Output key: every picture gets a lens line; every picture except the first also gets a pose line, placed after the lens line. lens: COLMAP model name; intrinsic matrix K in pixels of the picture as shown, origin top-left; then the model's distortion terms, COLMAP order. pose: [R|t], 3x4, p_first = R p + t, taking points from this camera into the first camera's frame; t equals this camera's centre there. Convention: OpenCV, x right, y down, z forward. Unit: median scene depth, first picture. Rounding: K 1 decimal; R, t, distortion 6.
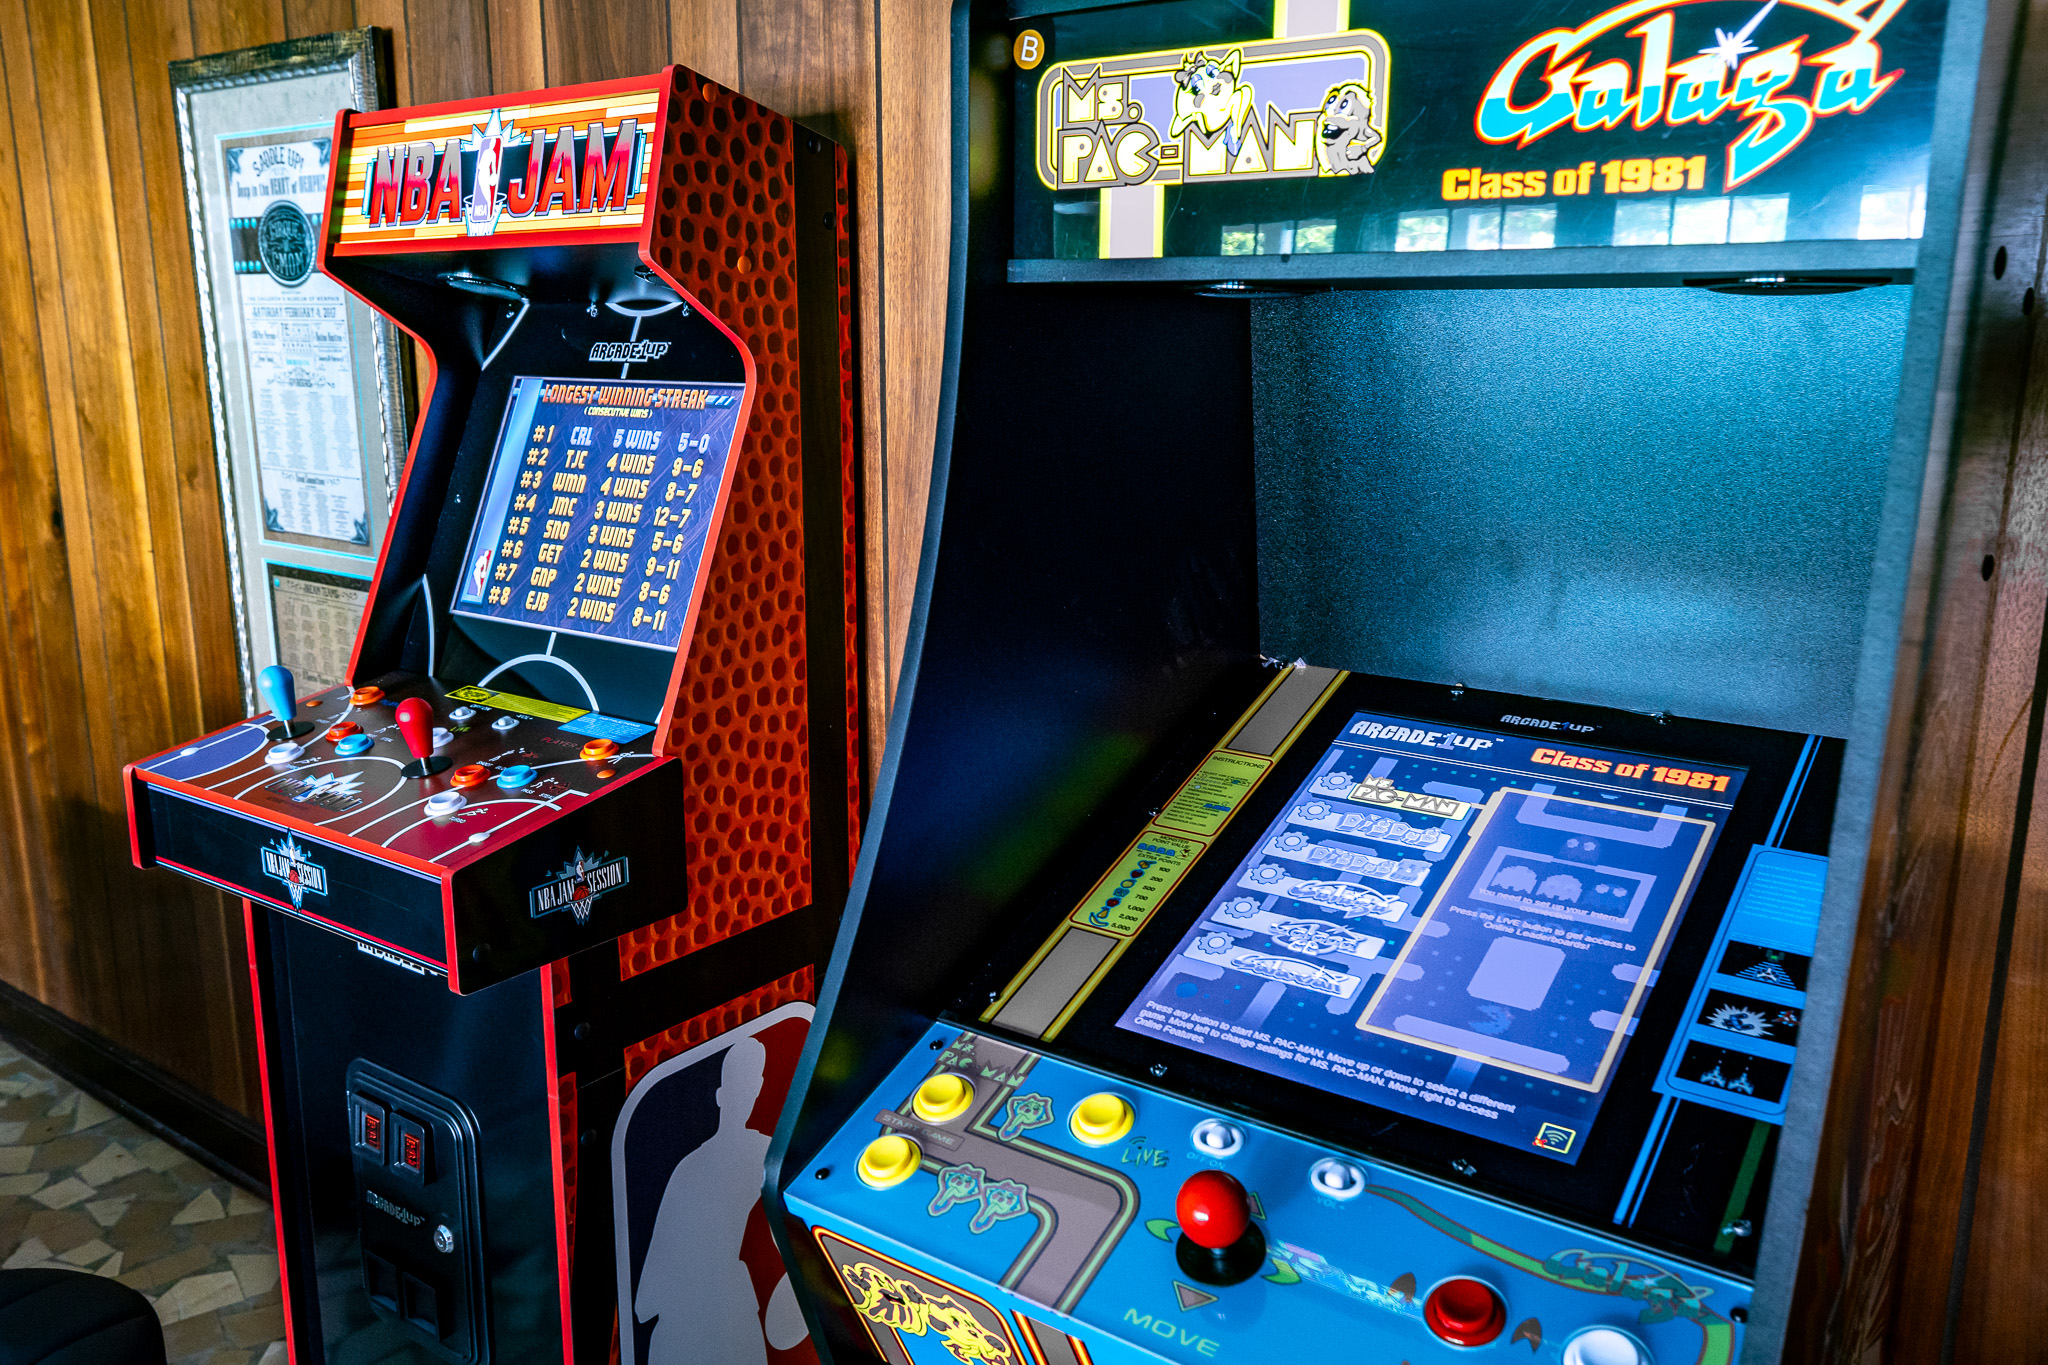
lens RADIAL K [[1640.3, 0, 1024.0], [0, 1640.3, 682.5], [0, 0, 1]] dist [0.003293, 0.002291]
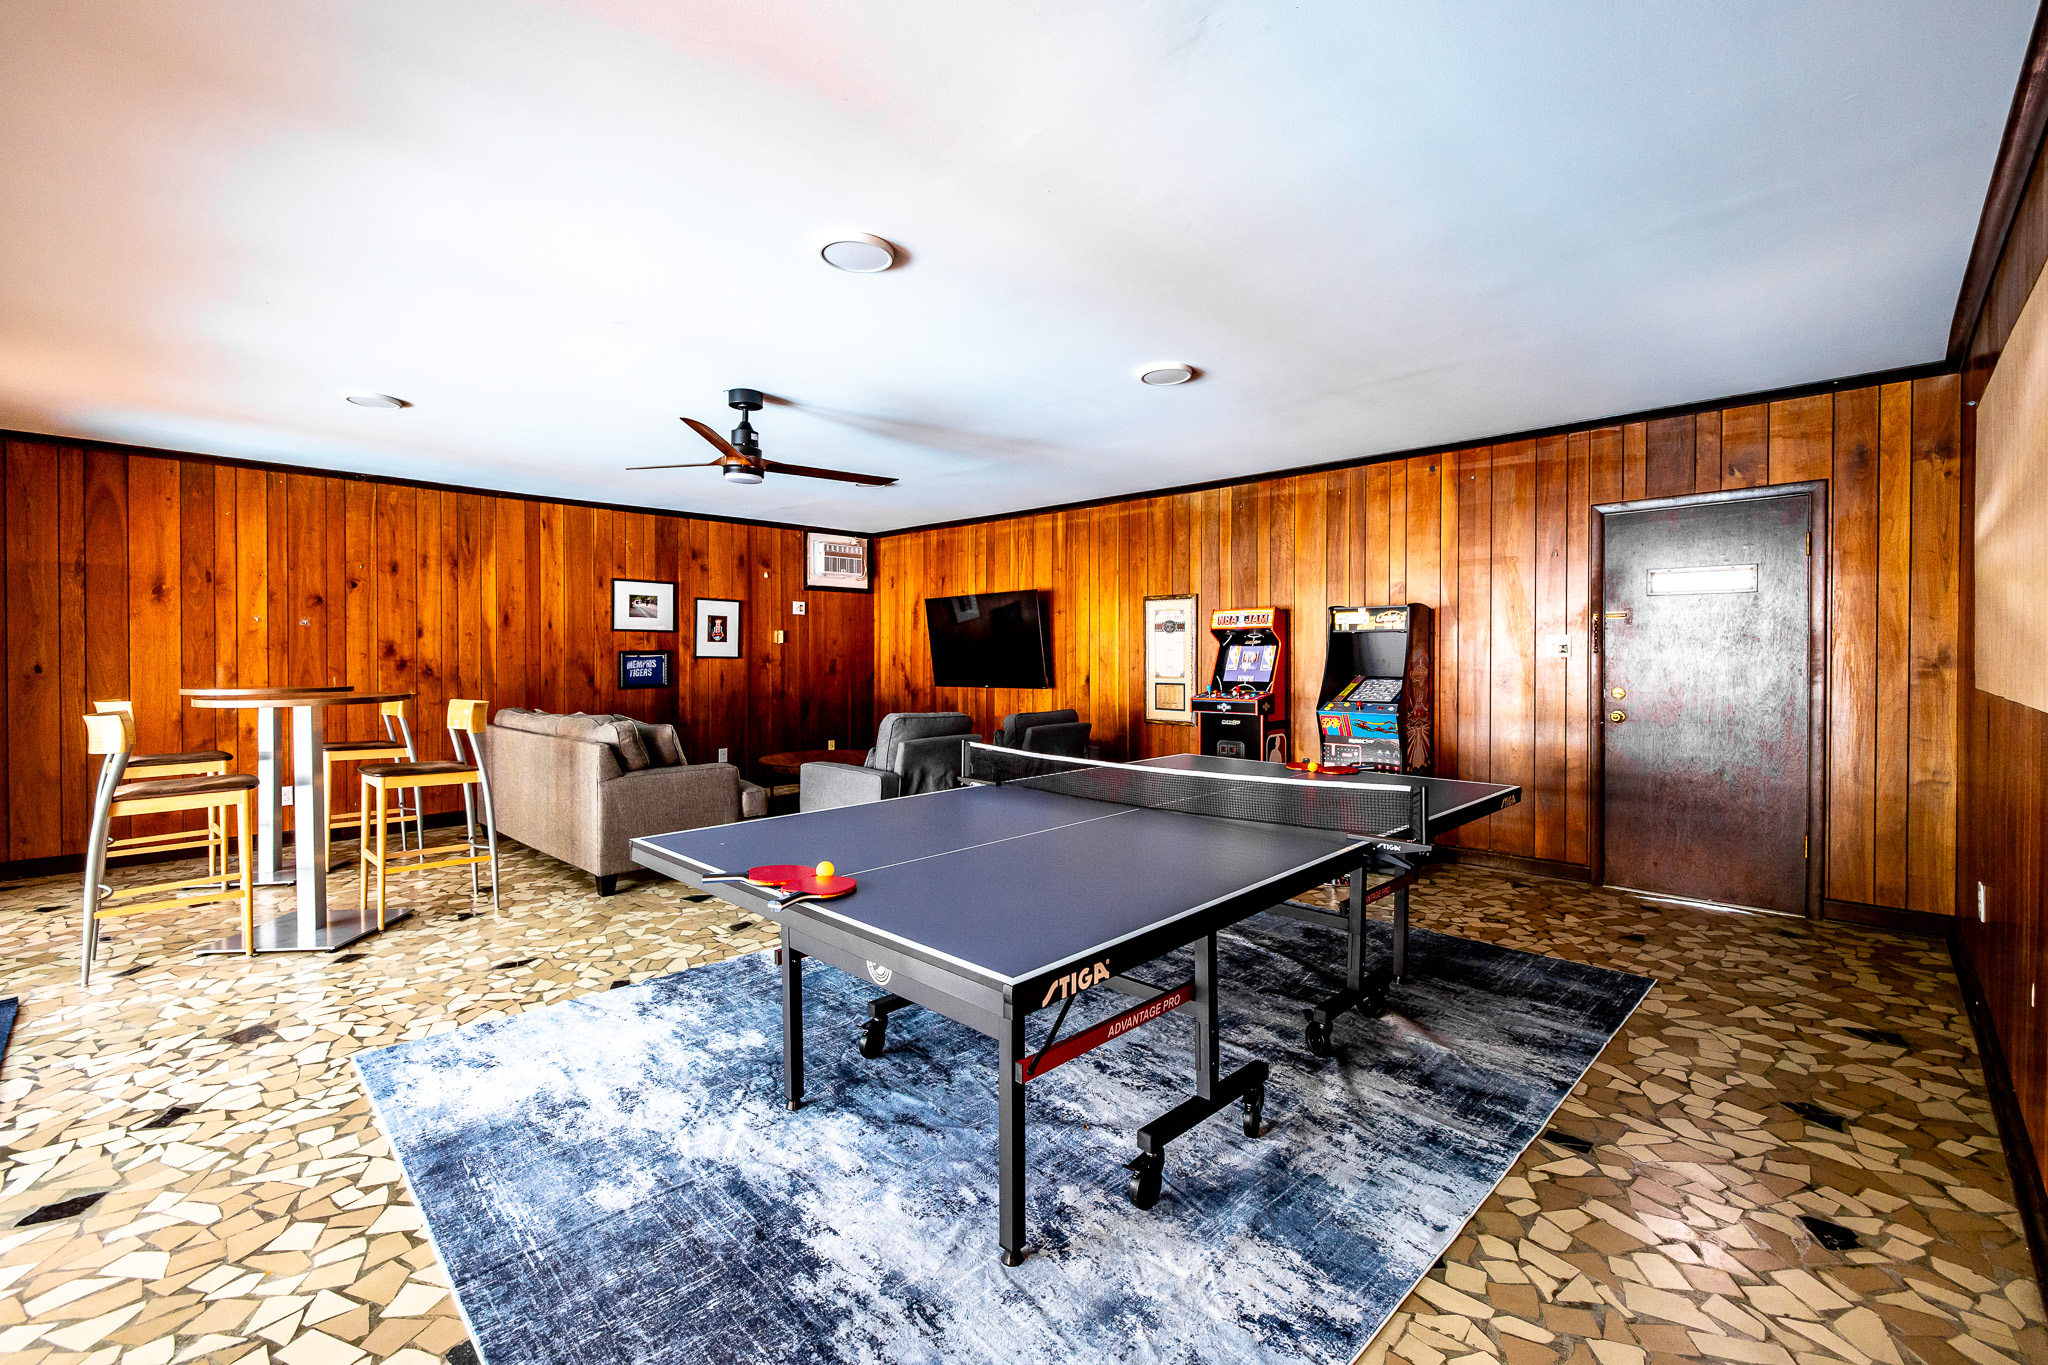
lens RADIAL K [[885.8, 0, 1024.5], [0, 885.8, 672.8], [0, 0, 1]] dist [-0.022134, 0.006330]
pose [[0.992441, 0.005157, -0.122617, -0.709265], [-0.029898, 0.979174, -0.200811, 0.668252], [0.119028, 0.202959, 0.971926, -2.581820]]
